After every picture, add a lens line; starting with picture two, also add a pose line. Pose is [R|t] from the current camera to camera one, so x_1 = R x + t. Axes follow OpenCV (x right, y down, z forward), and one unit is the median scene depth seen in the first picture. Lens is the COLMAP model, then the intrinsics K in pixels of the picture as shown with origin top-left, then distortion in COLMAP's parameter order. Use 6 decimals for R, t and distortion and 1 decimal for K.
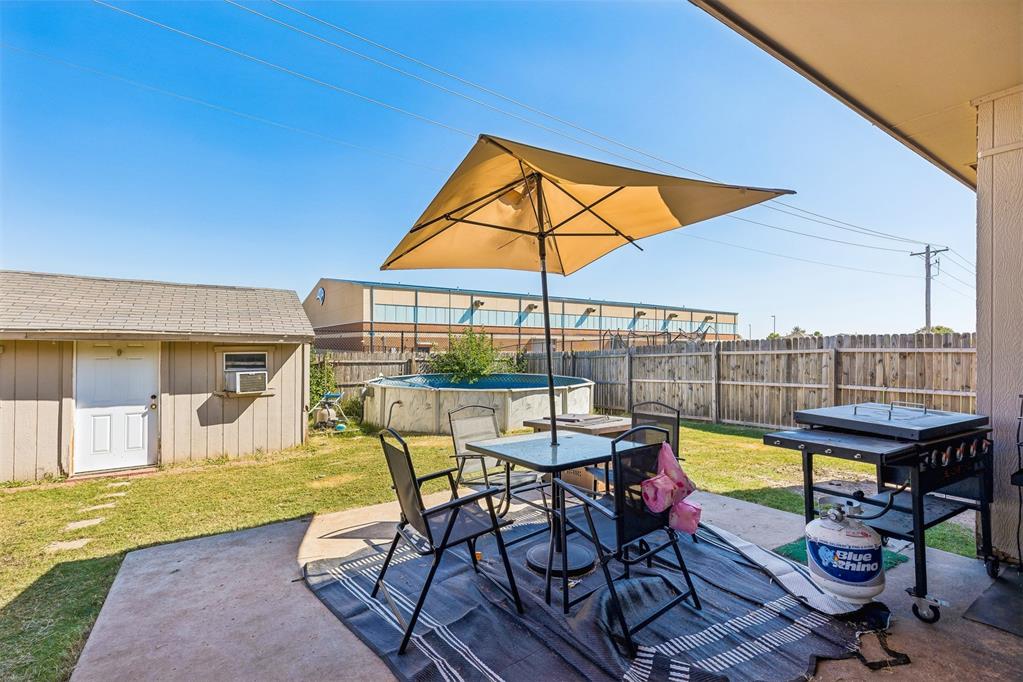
lens RADIAL K [[469.0, 0, 509.1], [0, 469.0, 343.9], [0, 0, 1]] dist [-0.003396, 0.000604]
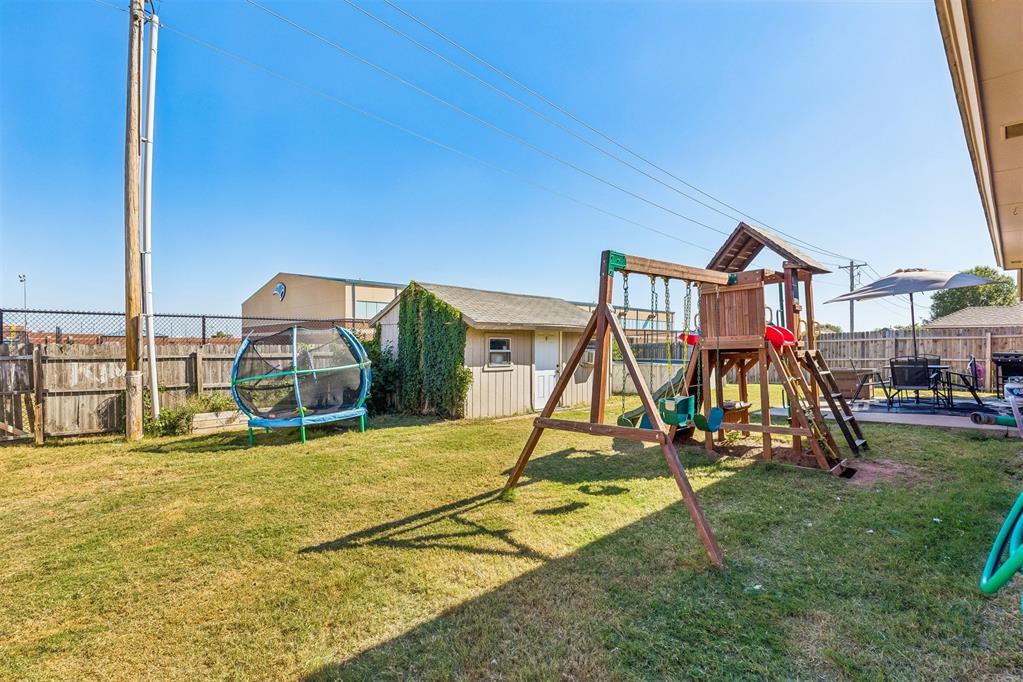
lens RADIAL K [[469.0, 0, 511.7], [0, 469.0, 338.1], [0, 0, 1]] dist [-0.003396, 0.000604]
pose [[0.988646, 0.000319, 0.150264, -1.023819], [0.000622, 0.999980, -0.006217, 0.022784], [-0.150263, 0.006240, 0.988626, -0.543571]]
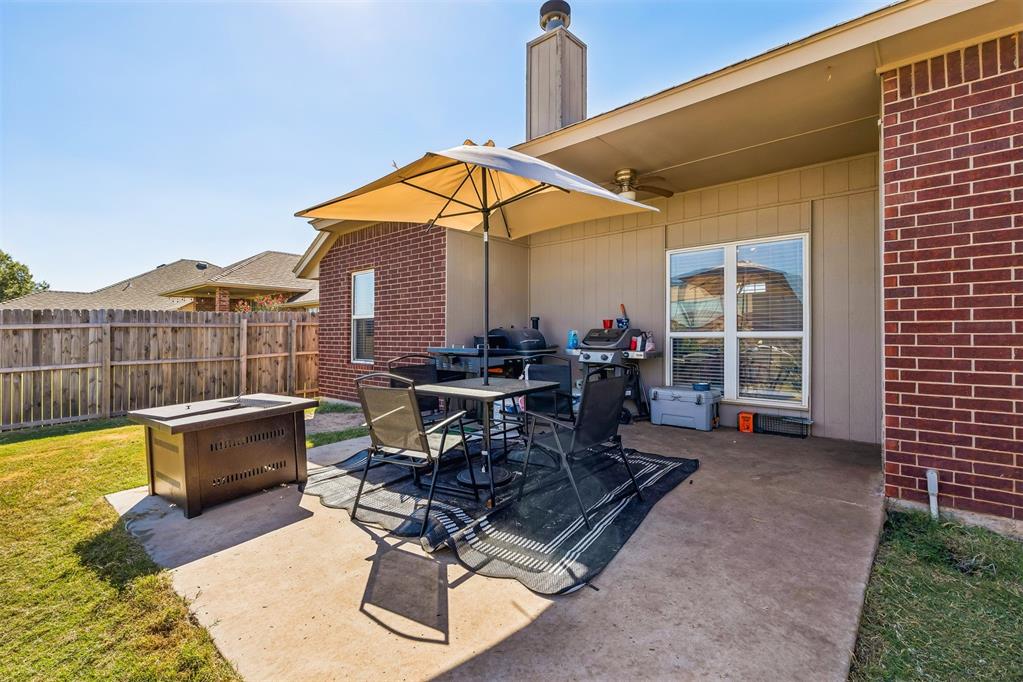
lens RADIAL K [[469.0, 0, 509.9], [0, 469.0, 335.8], [0, 0, 1]] dist [-0.003396, 0.000604]
pose [[-0.264988, -0.003946, 0.964244, -0.423713], [-0.001808, 0.999992, 0.003595, 0.031123], [-0.964250, -0.000791, -0.264993, 0.488381]]
